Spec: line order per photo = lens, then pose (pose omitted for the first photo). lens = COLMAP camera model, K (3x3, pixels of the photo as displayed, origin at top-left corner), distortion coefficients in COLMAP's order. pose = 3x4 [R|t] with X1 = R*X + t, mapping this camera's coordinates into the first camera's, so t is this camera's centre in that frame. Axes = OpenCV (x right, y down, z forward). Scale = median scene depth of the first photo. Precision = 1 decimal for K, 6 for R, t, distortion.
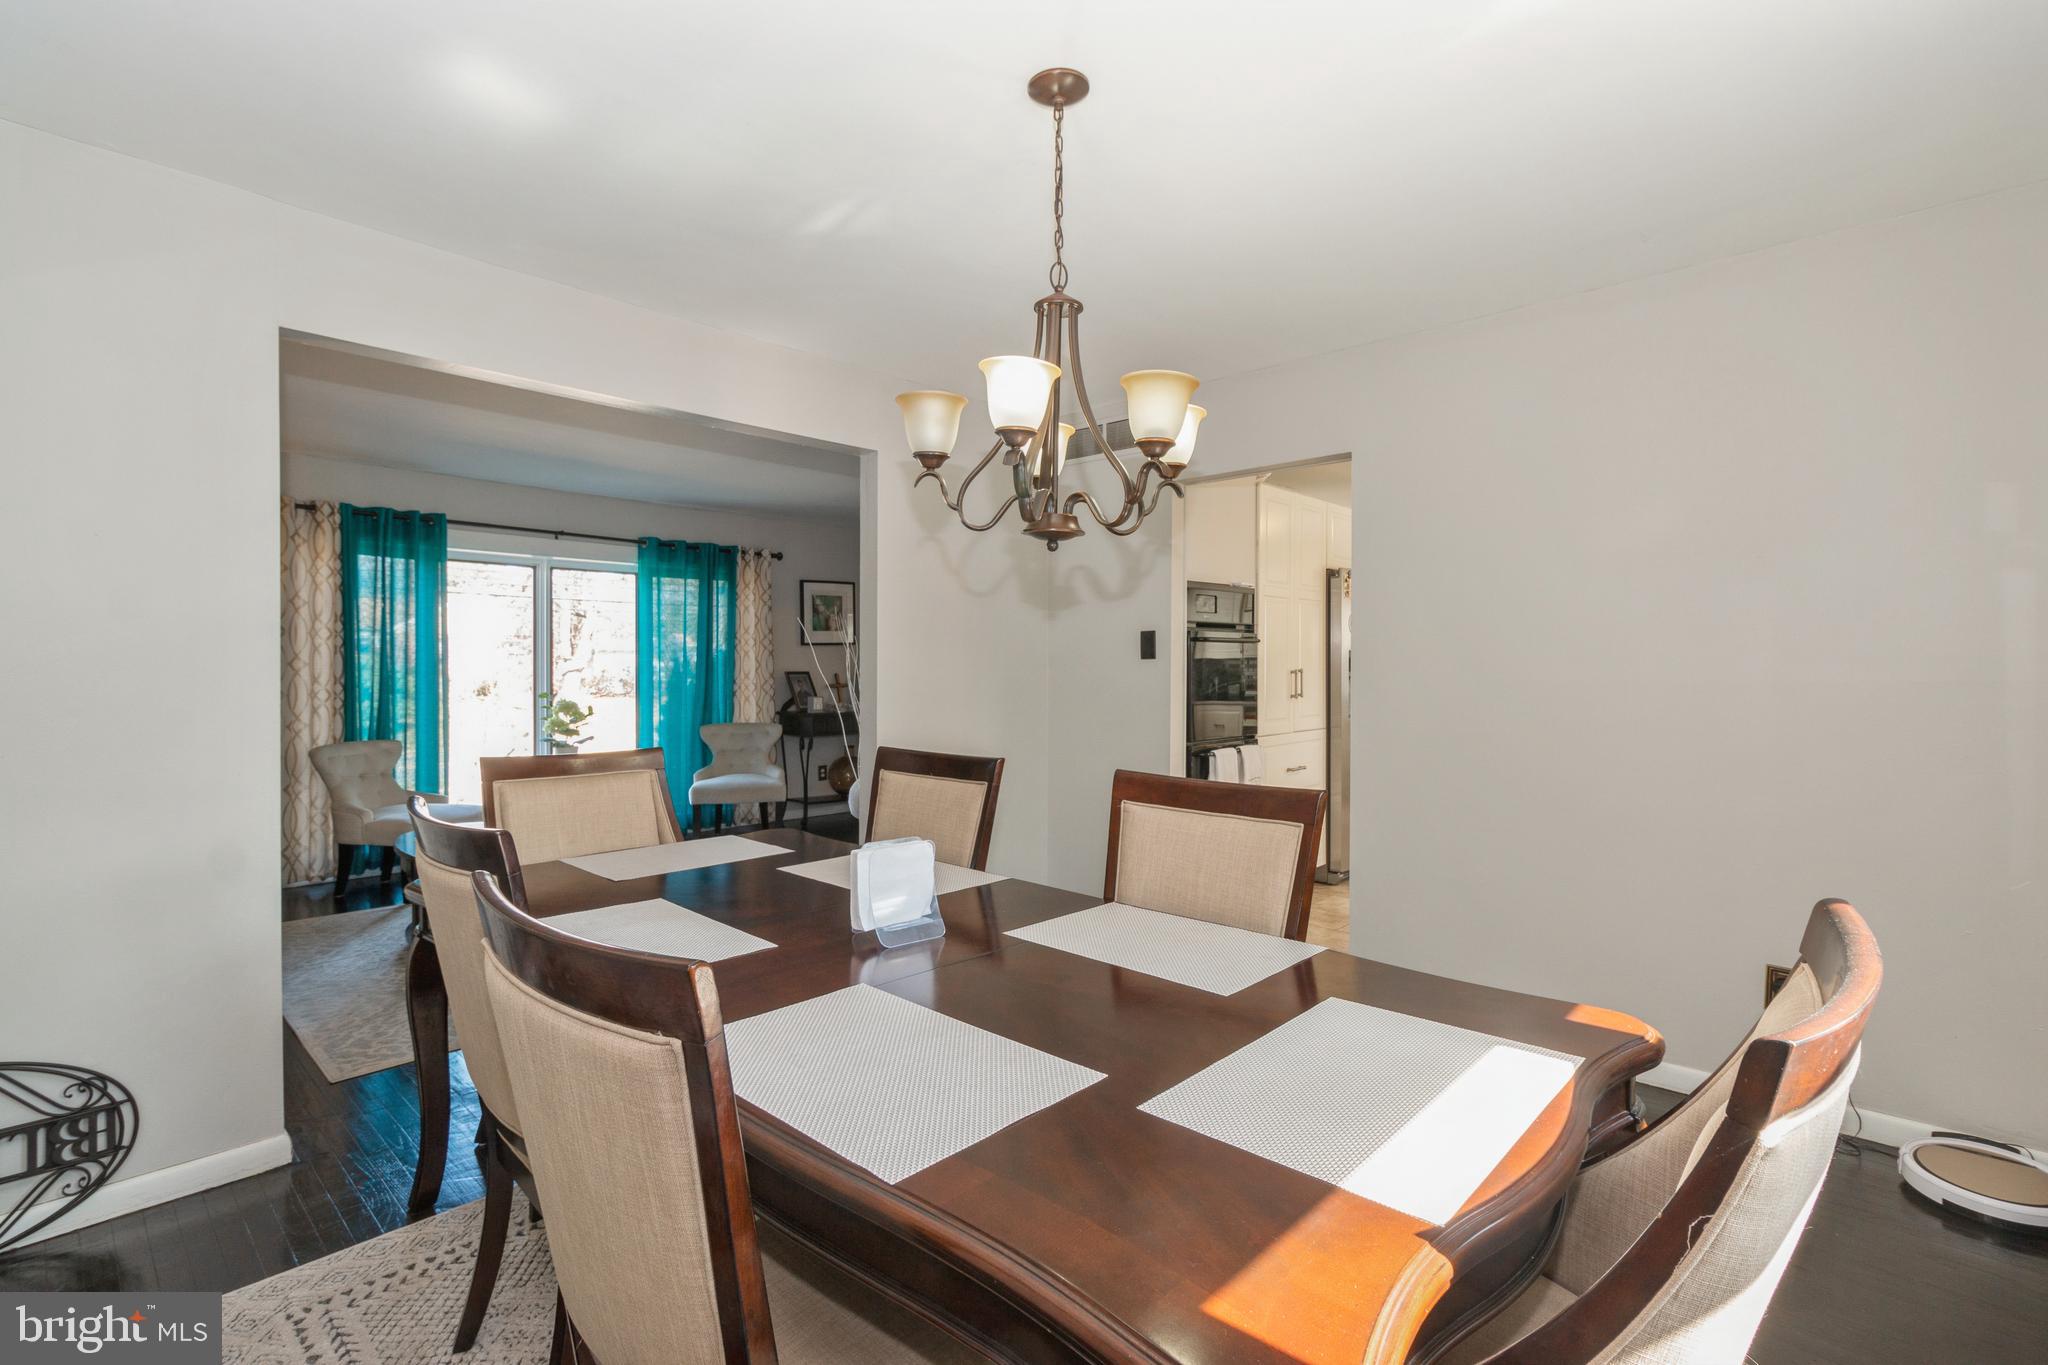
lens RADIAL K [[944.5, 0, 1015.6], [0, 944.5, 677.5], [0, 0, 1]] dist [-0.000453, 0.001173]
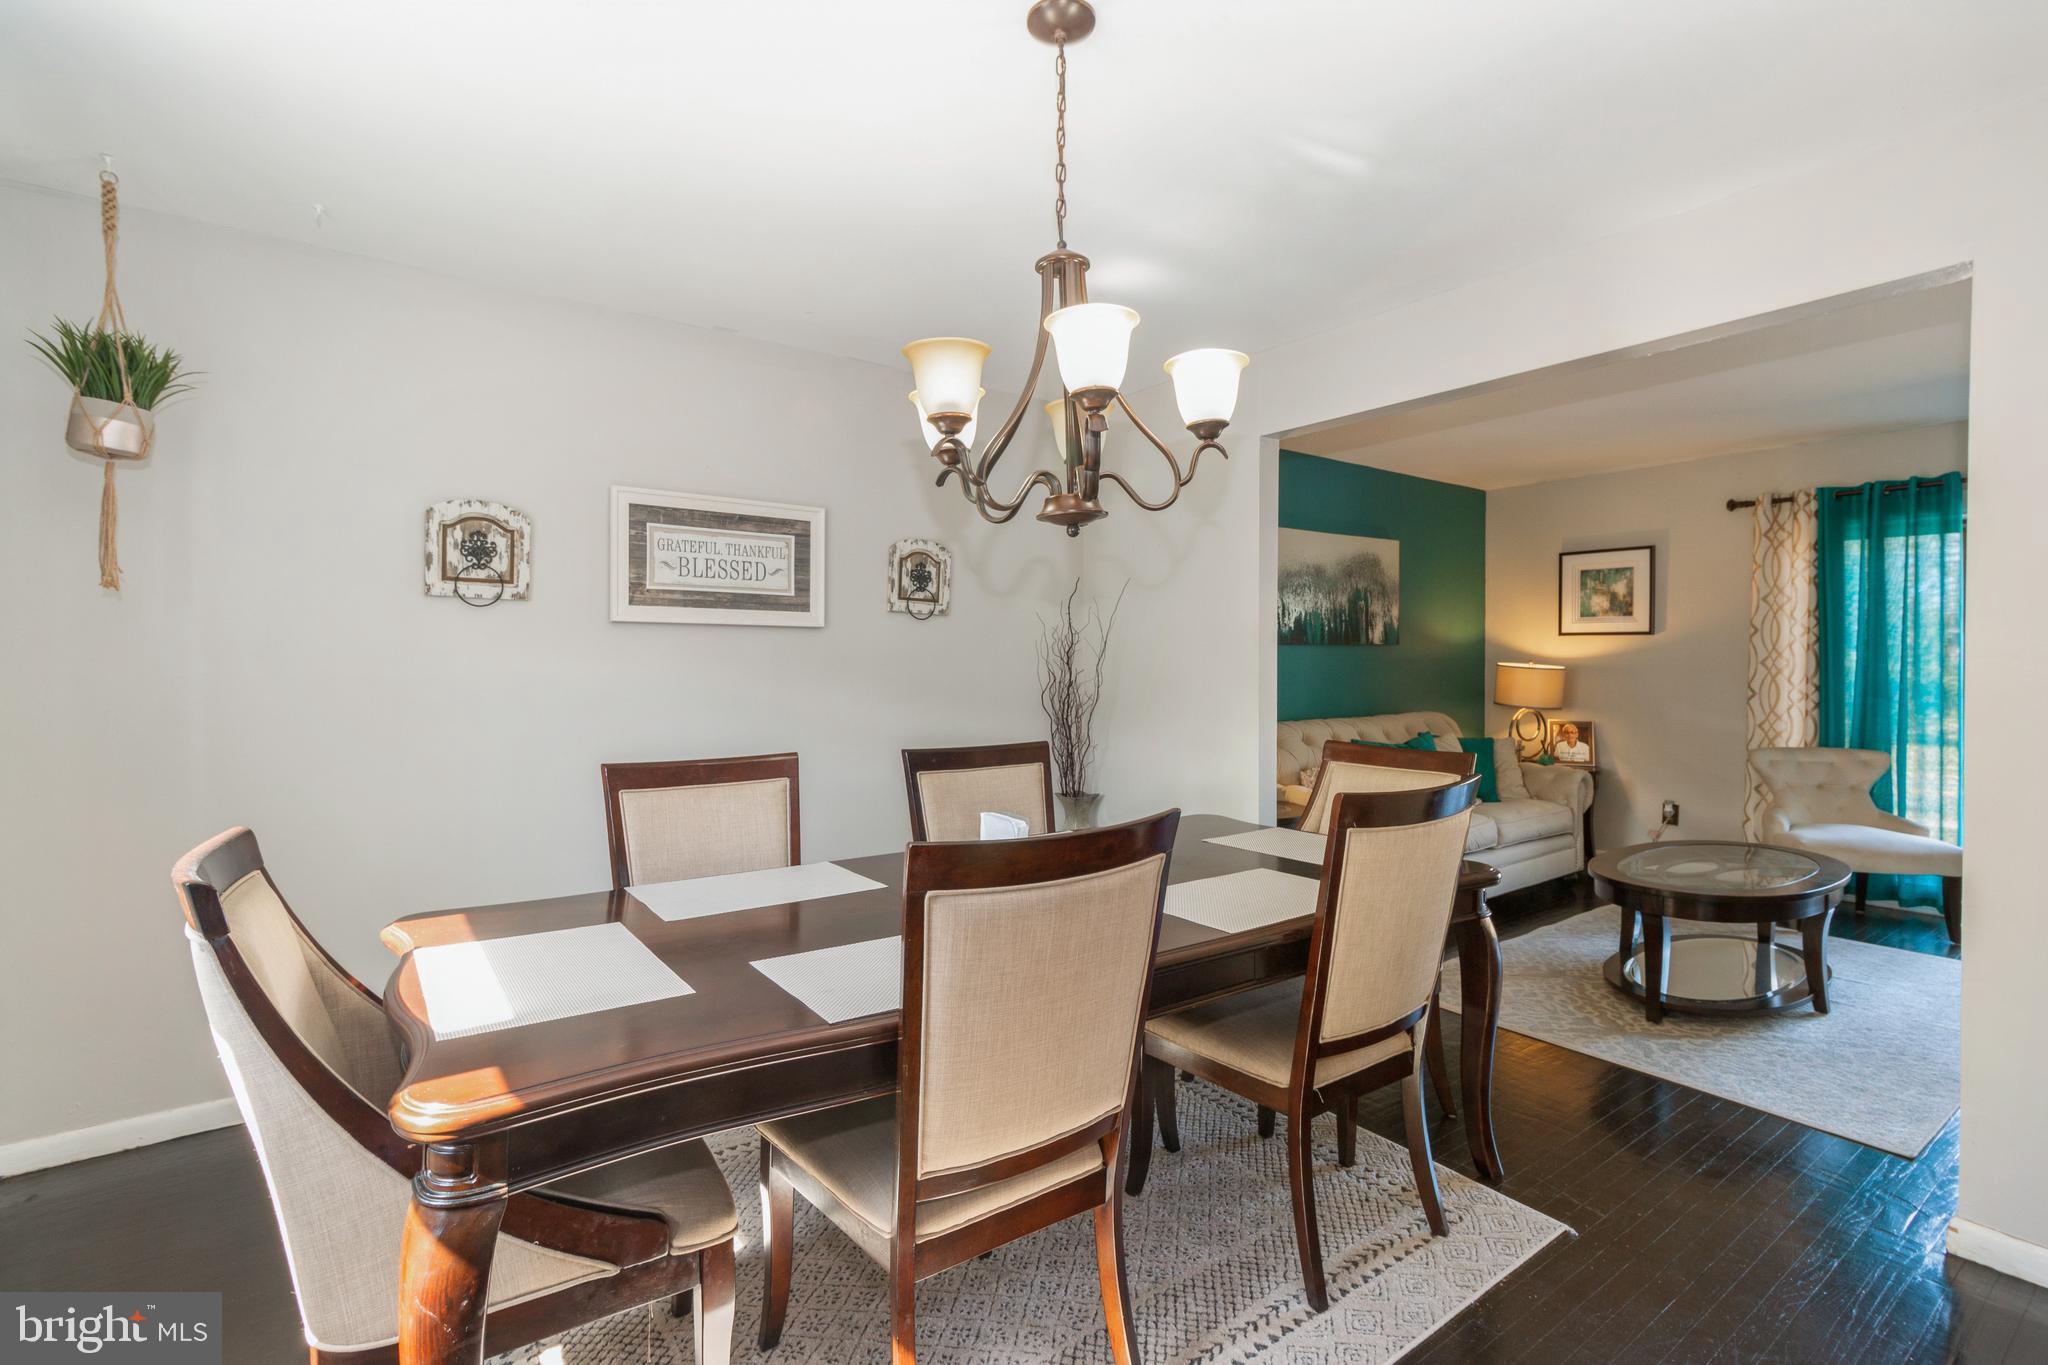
lens RADIAL K [[944.5, 0, 1023.4], [0, 944.5, 674.8], [0, 0, 1]] dist [-0.000453, 0.001173]
pose [[-0.184659, 0.014063, -0.982702, 0.341713], [-0.014076, 0.999757, 0.016952, -0.007195], [0.982702, 0.016963, -0.184416, 0.413827]]
